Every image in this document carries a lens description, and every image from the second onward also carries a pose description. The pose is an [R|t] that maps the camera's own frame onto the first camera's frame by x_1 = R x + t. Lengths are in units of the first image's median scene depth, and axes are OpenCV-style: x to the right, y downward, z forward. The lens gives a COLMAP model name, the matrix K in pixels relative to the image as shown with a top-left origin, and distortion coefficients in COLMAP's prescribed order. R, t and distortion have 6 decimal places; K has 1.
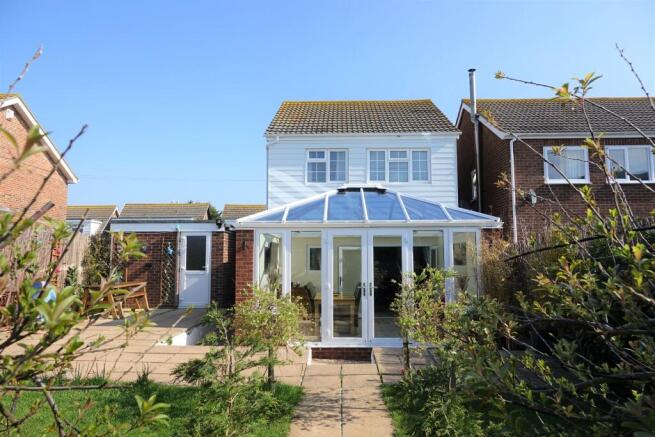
lens RADIAL K [[455.7, 0, 328.6], [0, 455.7, 221.2], [0, 0, 1]] dist [0.006939, 0.003003]
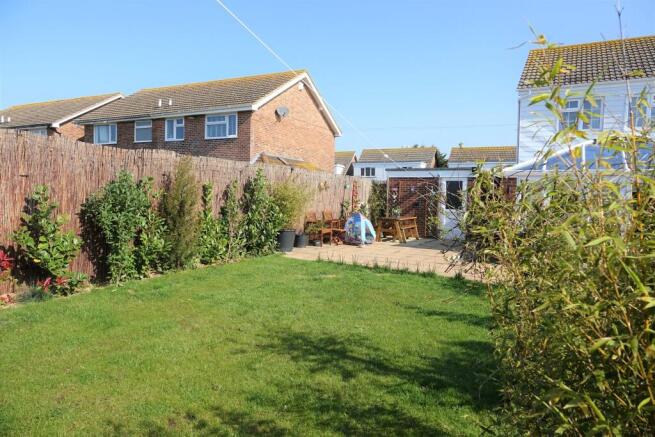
lens RADIAL K [[455.7, 0, 327.1], [0, 455.7, 212.0], [0, 0, 1]] dist [0.006939, 0.003003]
pose [[0.894975, 0.035425, -0.444708, -0.050863], [0.012688, 0.994418, 0.104748, -0.016558], [0.445936, -0.099389, 0.889529, -0.230247]]
